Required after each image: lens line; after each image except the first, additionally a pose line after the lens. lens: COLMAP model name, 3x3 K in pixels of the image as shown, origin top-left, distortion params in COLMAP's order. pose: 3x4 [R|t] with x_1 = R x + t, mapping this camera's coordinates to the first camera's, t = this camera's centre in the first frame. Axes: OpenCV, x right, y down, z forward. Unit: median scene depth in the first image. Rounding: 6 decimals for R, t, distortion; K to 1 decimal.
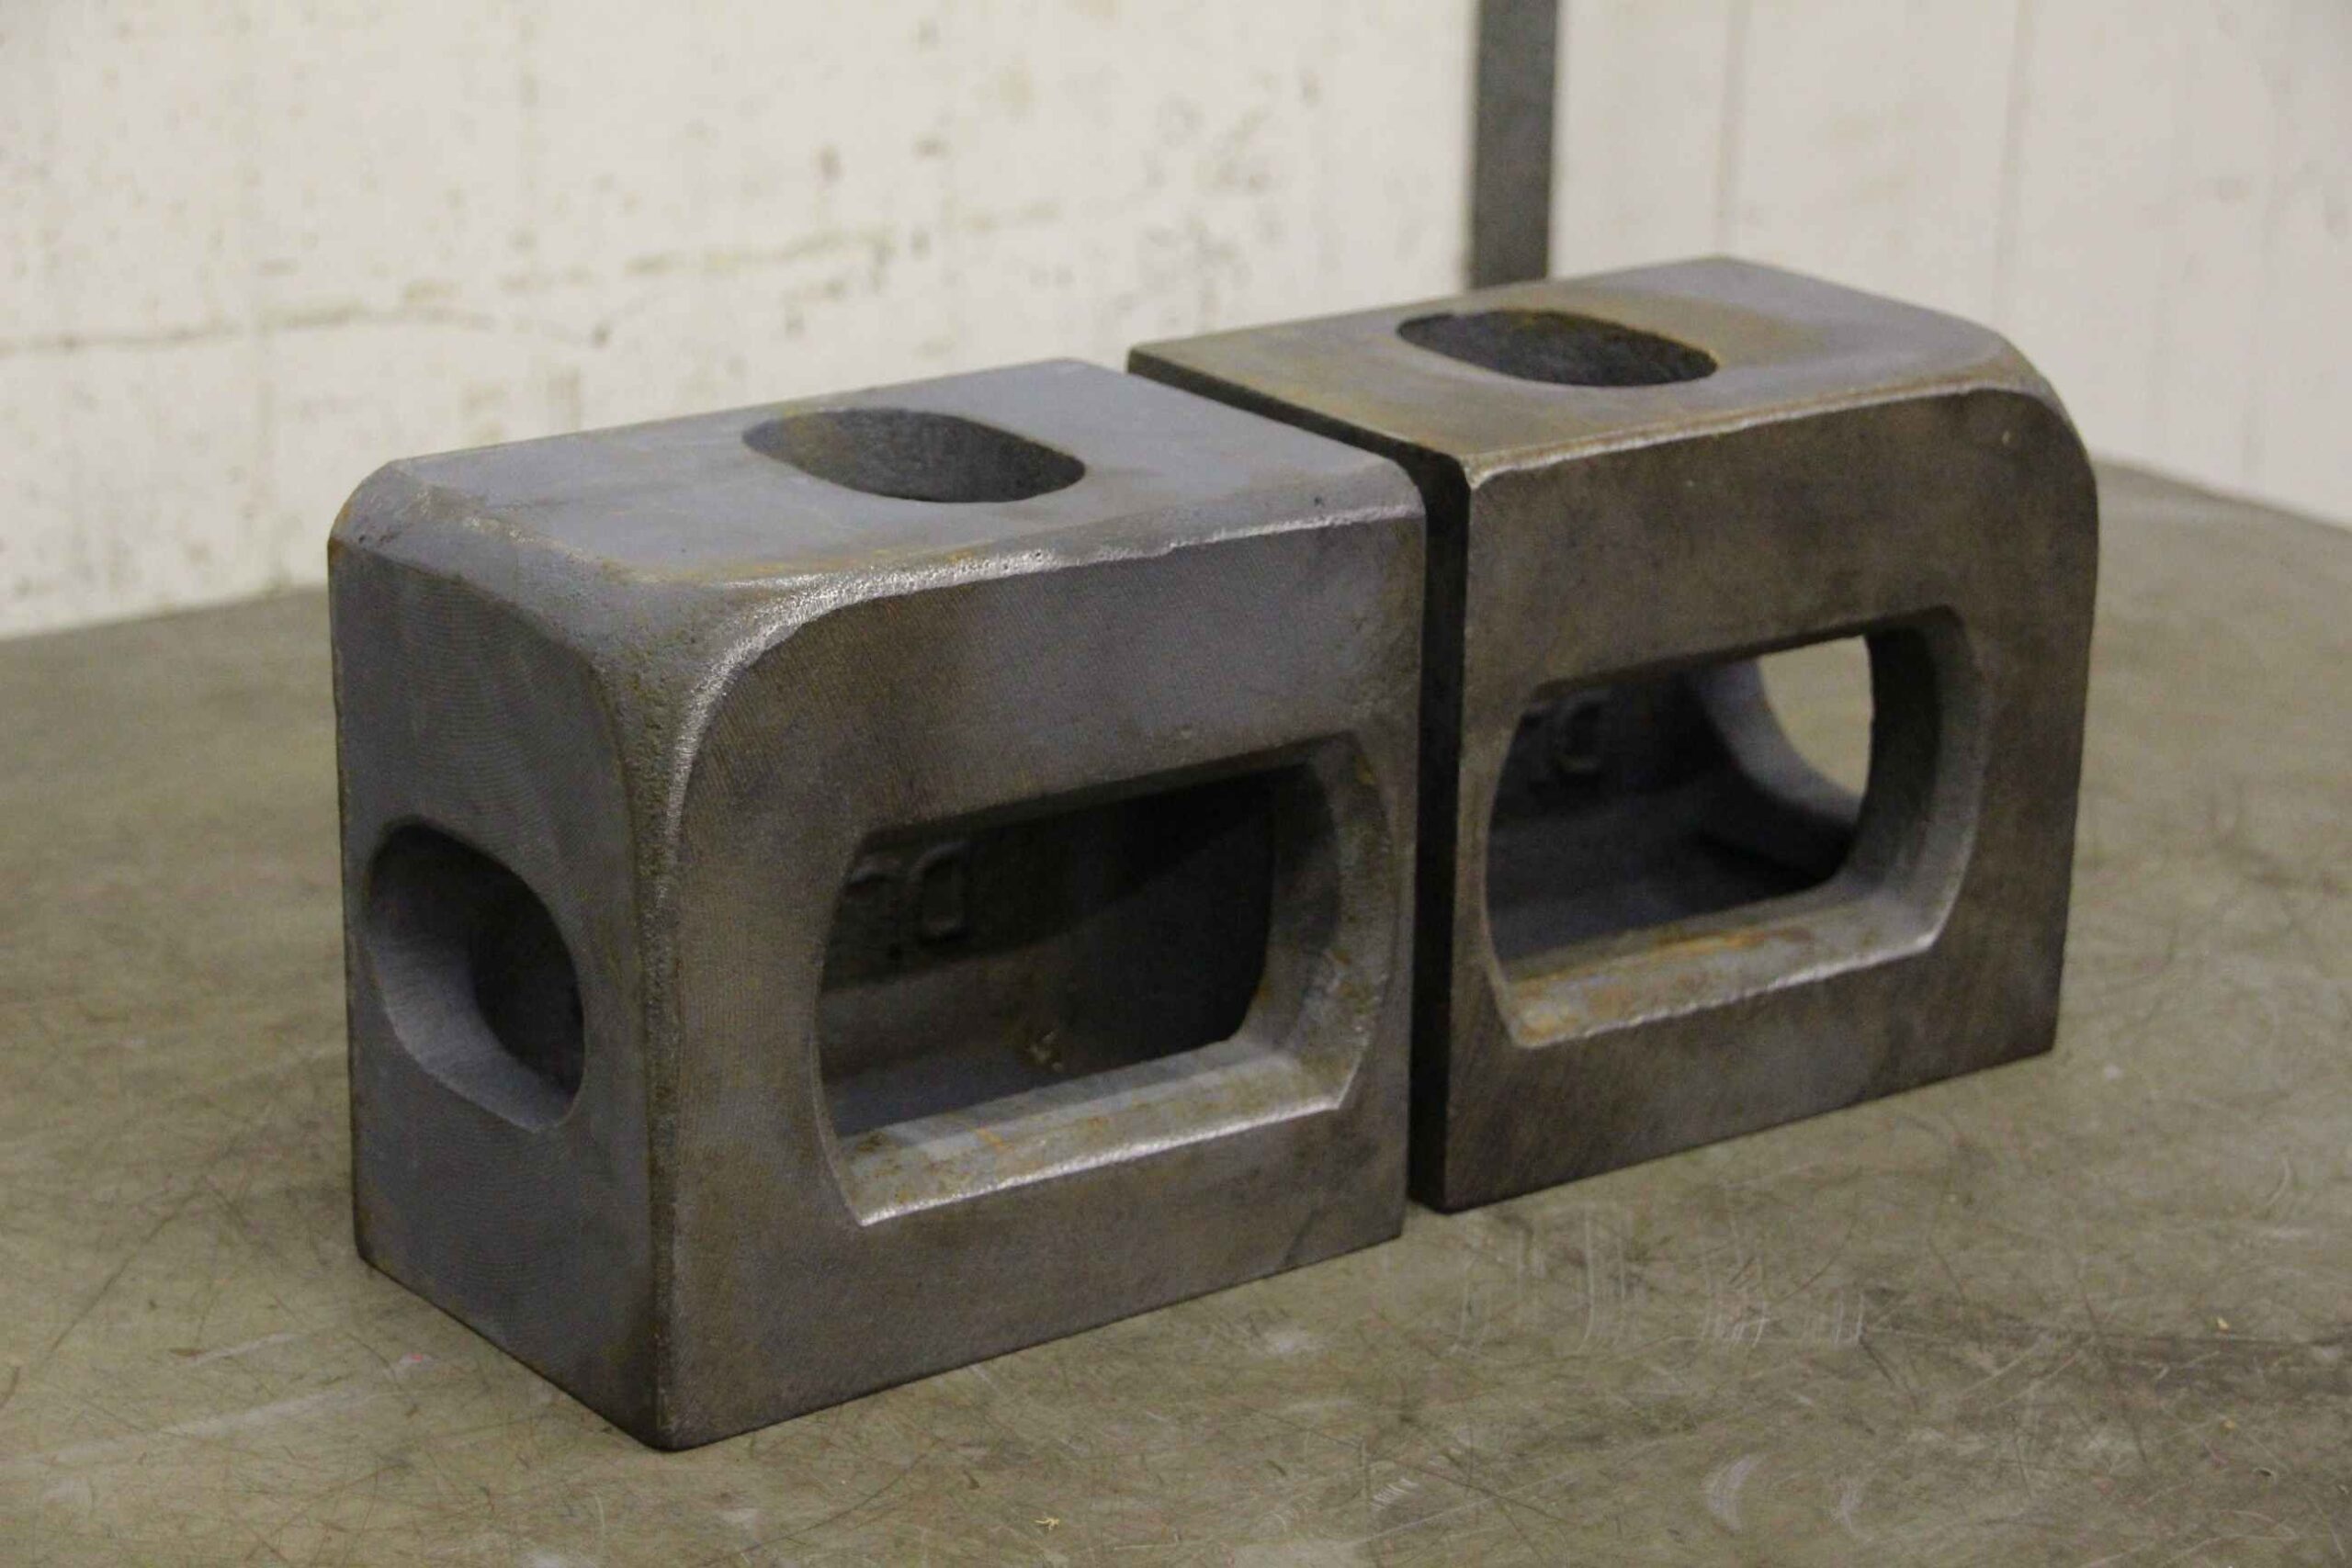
lens RADIAL K [[5620.5, 0, 1178.7], [0, 5620.5, 781.1], [0, 0, 1]] dist [0.327775, 0.000000]
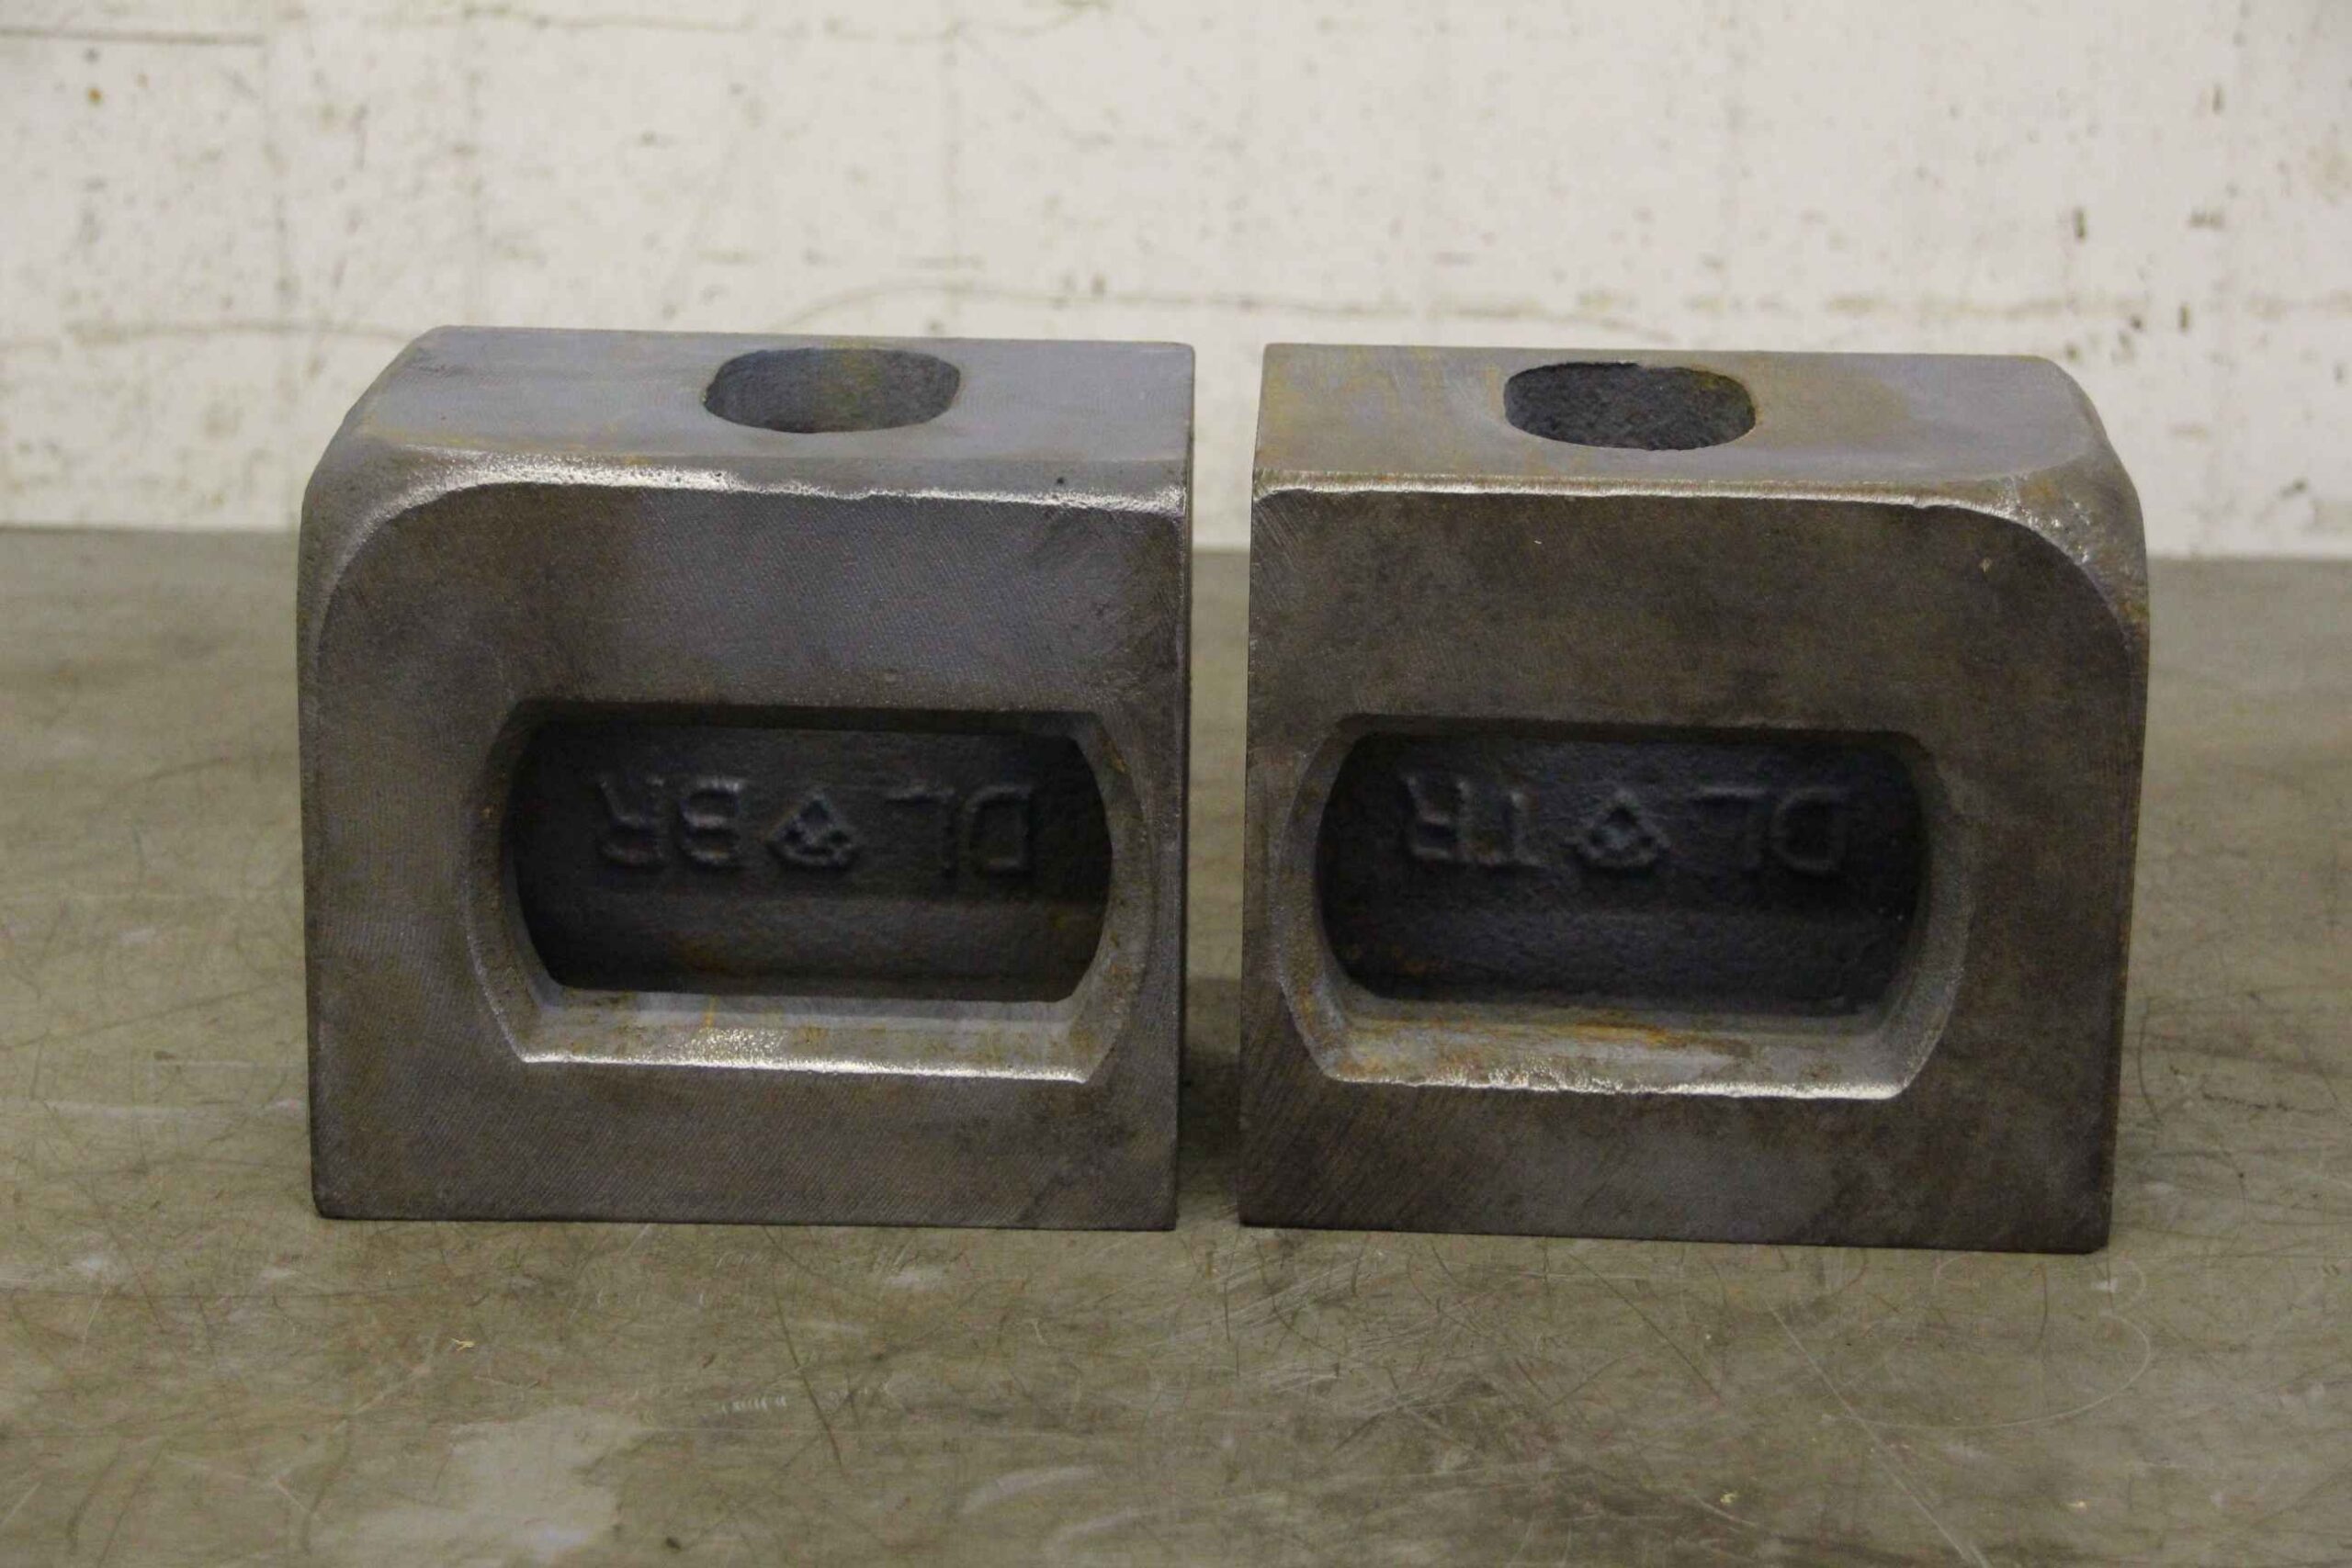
lens RADIAL K [[5620.5, 0, 1093.5], [0, 5620.5, 795.5], [0, 0, 1]] dist [0.327775, 0.000000]
pose [[0.771375, 0.181202, -0.610038, 0.641590], [-0.192640, 0.980117, 0.047542, -0.041811], [0.606524, 0.080845, 0.790945, 0.188101]]
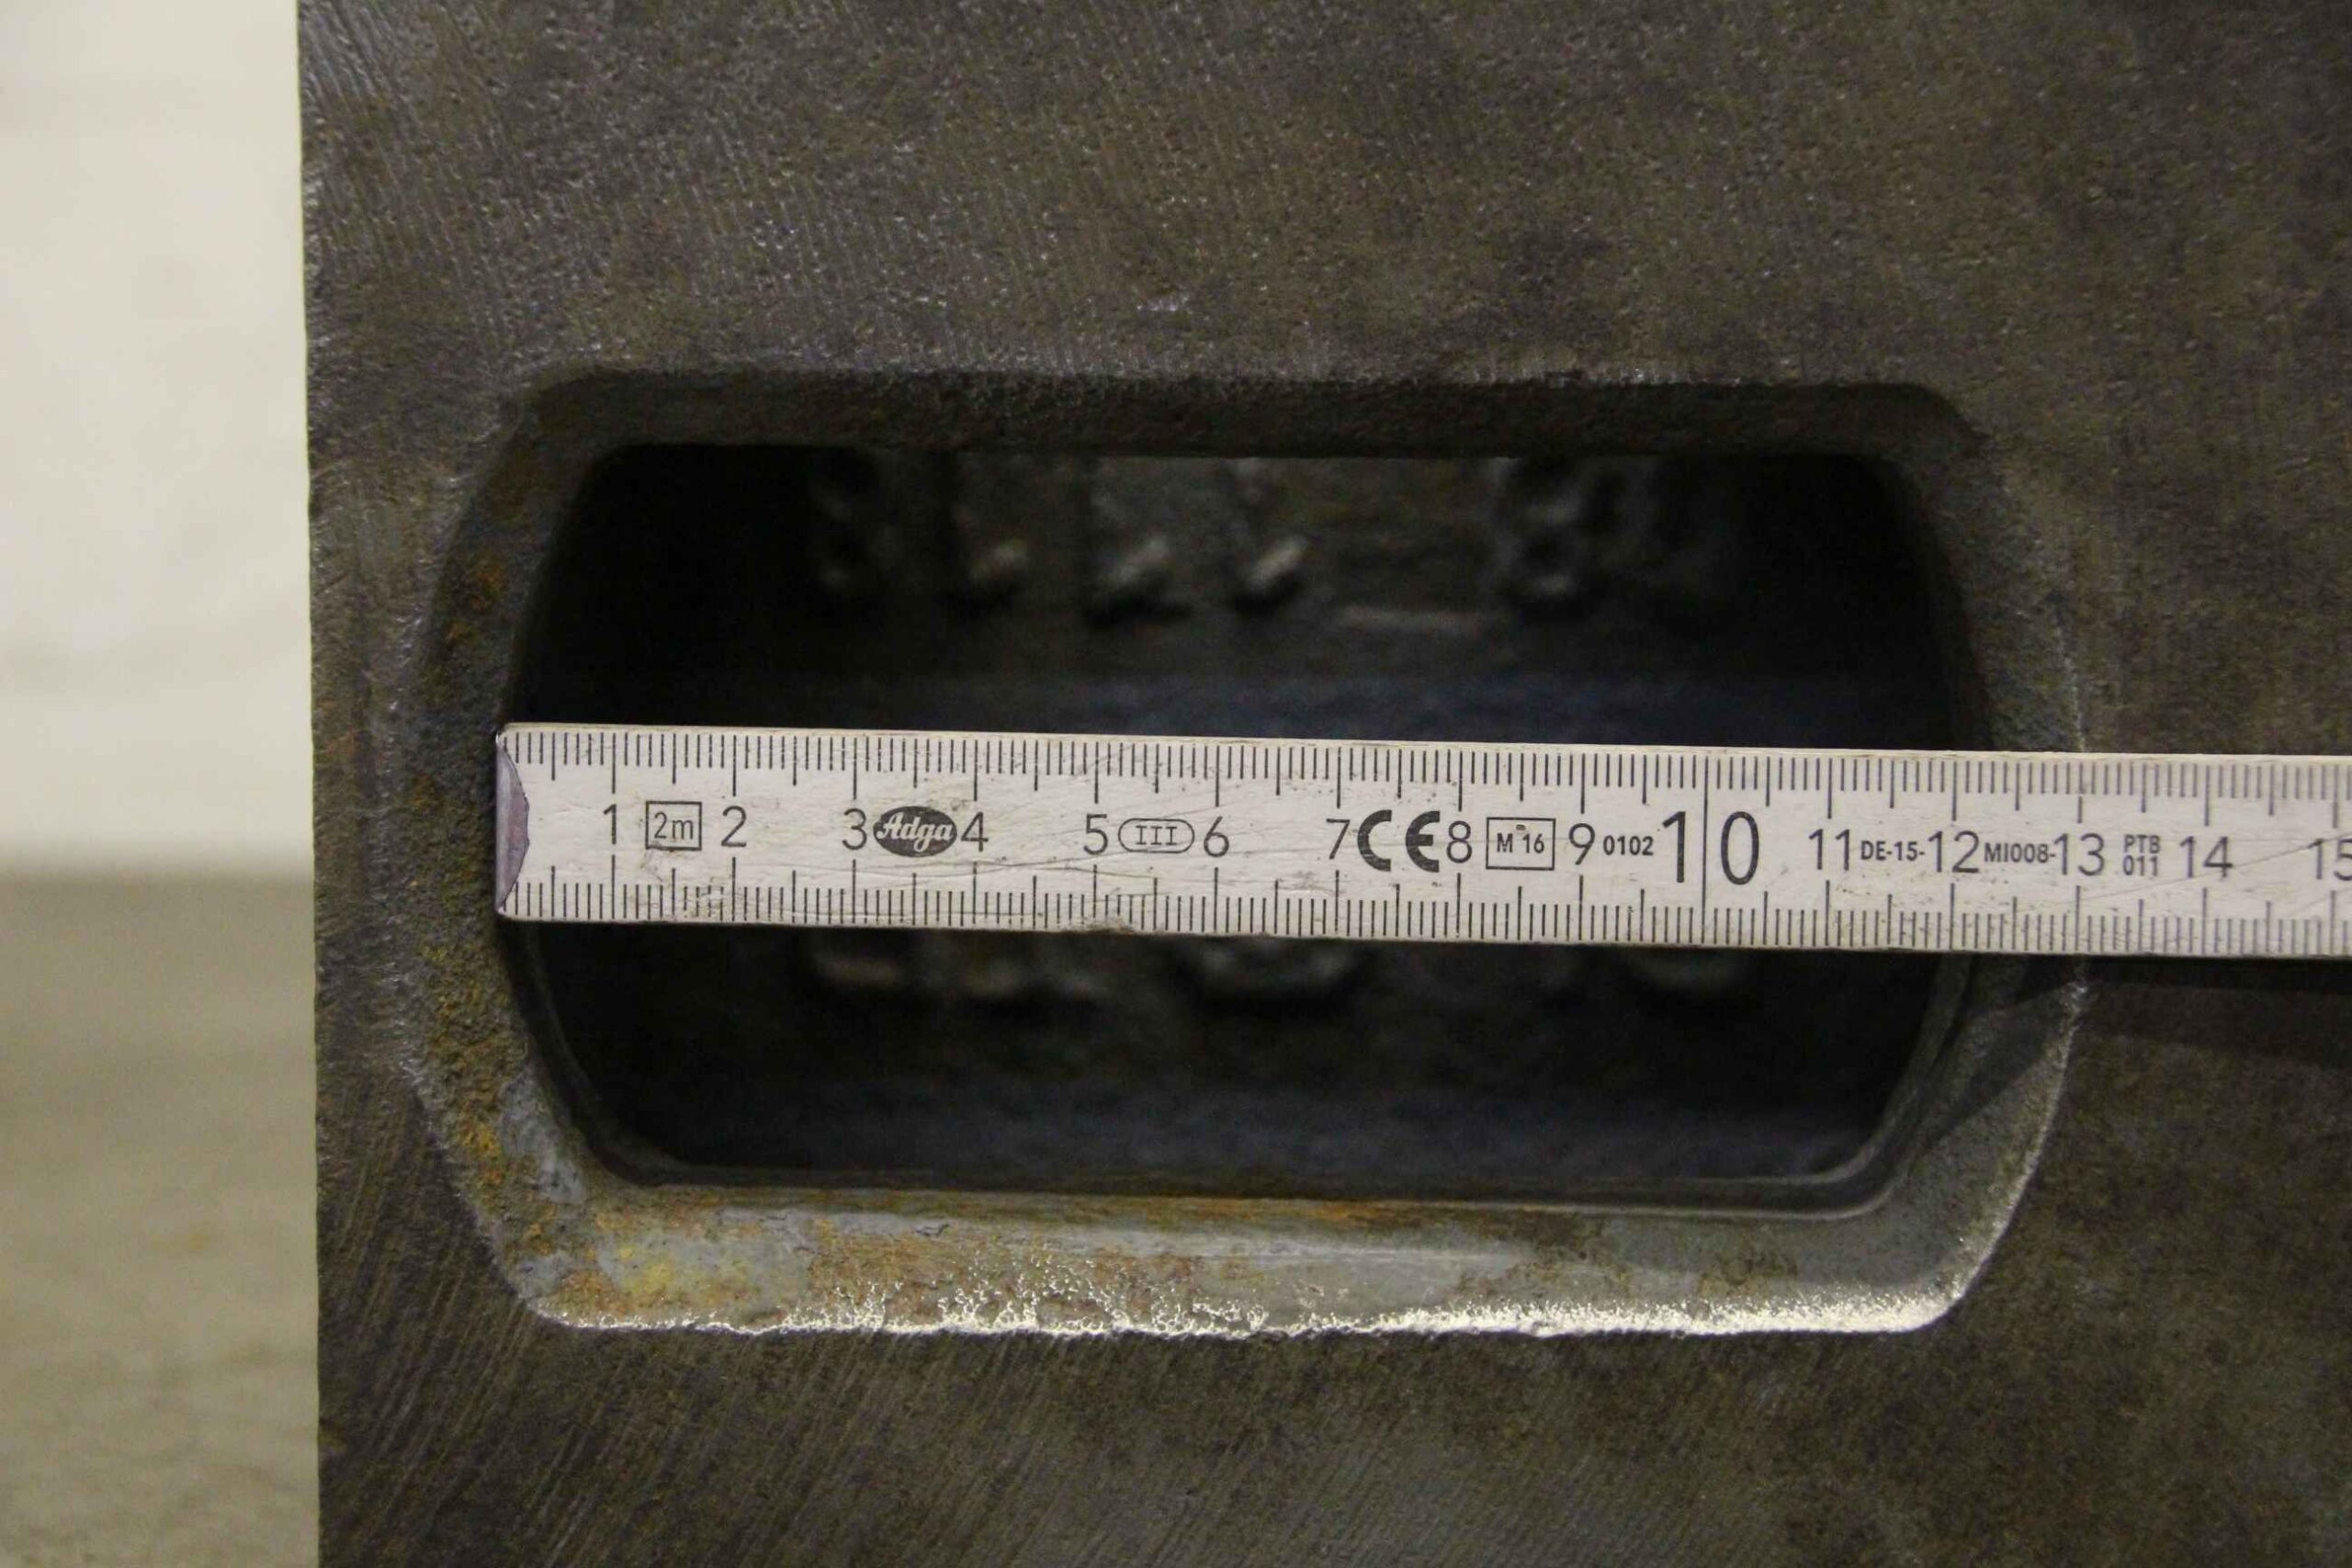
lens RADIAL K [[5620.5, 0, 1177.8], [0, 5620.5, 789.3], [0, 0, 1]] dist [0.327775, 0.000000]
pose [[0.808070, 0.042096, -0.587580, 0.339722], [-0.168751, 0.972184, -0.162425, 0.069974], [0.564398, 0.230406, 0.792697, 0.714905]]
